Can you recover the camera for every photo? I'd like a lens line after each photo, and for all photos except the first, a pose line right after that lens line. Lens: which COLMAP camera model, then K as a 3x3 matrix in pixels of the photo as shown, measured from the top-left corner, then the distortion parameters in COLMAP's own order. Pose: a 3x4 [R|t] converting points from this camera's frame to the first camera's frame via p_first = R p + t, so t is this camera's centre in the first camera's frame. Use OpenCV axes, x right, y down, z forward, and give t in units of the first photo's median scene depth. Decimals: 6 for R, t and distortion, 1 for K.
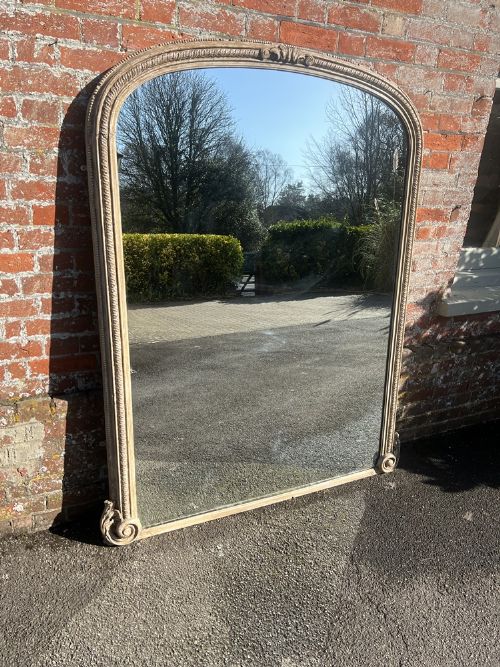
lens RADIAL K [[496.3, 0, 243.5], [0, 496.3, 336.3], [0, 0, 1]] dist [0.039362, -0.046166]
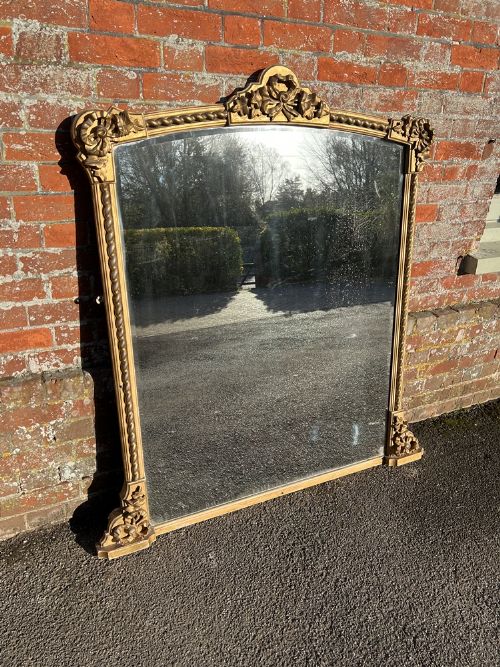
lens RADIAL K [[497.4, 0, 248.1], [0, 497.4, 330.1], [0, 0, 1]] dist [0.039334, -0.052474]
pose [[0.999728, -0.020511, 0.011055, 0.011832], [0.019905, 0.998428, 0.052395, 0.004005], [-0.012113, -0.052160, 0.998565, 0.202252]]
